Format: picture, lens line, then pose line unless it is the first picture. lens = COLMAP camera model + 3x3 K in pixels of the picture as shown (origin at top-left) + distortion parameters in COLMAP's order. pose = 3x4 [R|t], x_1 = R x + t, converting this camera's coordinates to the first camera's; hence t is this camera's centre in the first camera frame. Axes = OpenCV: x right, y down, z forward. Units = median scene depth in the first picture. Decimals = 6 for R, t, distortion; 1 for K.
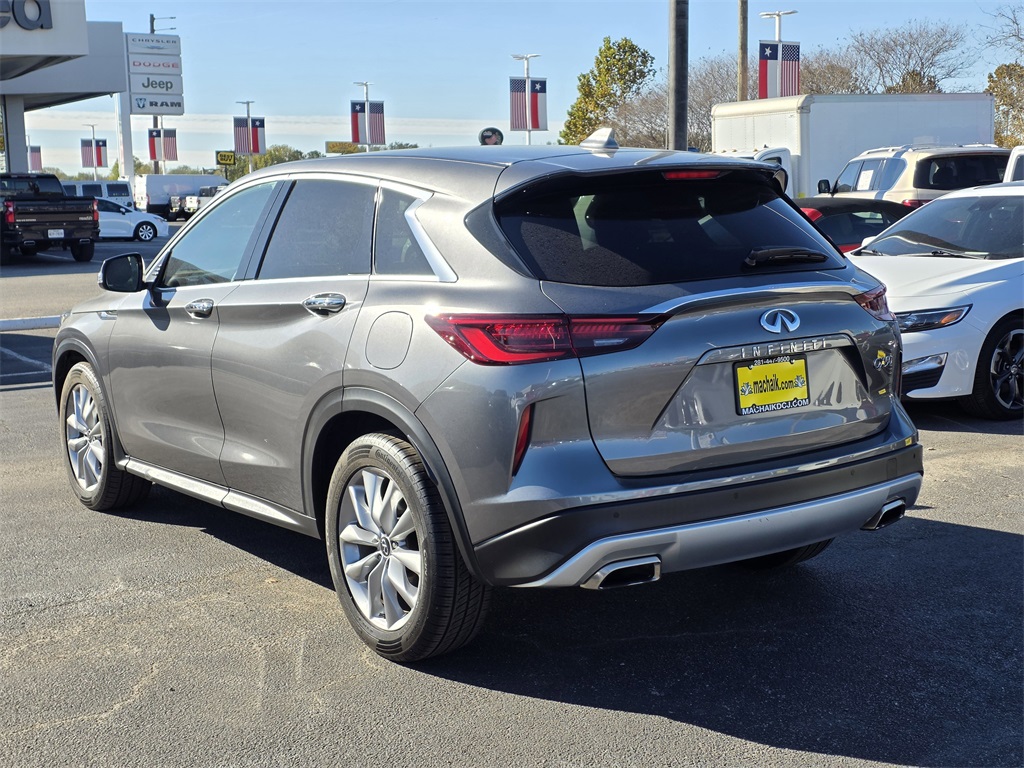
lens RADIAL K [[1364.1, 0, 512.0], [0, 1364.1, 384.0], [0, 0, 1]] dist [0.105952, -0.123830]
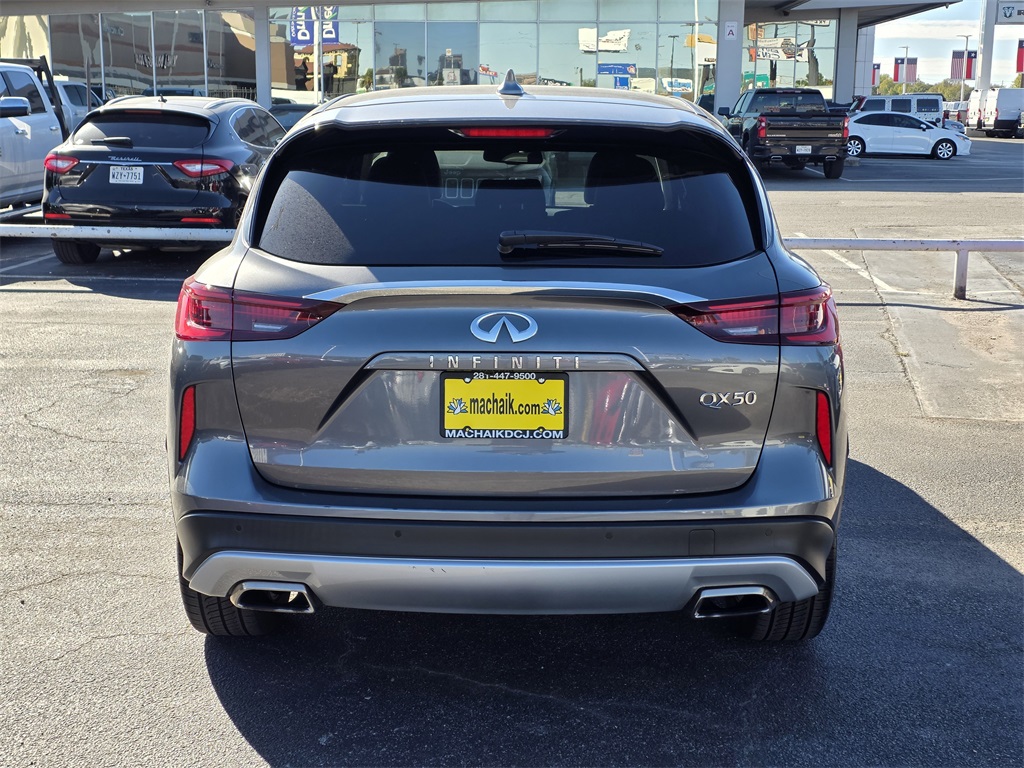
lens RADIAL K [[1364.1, 0, 512.0], [0, 1364.1, 384.0], [0, 0, 1]] dist [0.105952, -0.123830]
pose [[0.814845, 0.143856, -0.561545, 0.592531], [-0.108972, 0.989461, 0.095353, -0.081881], [0.569344, -0.016506, 0.821933, 0.331698]]
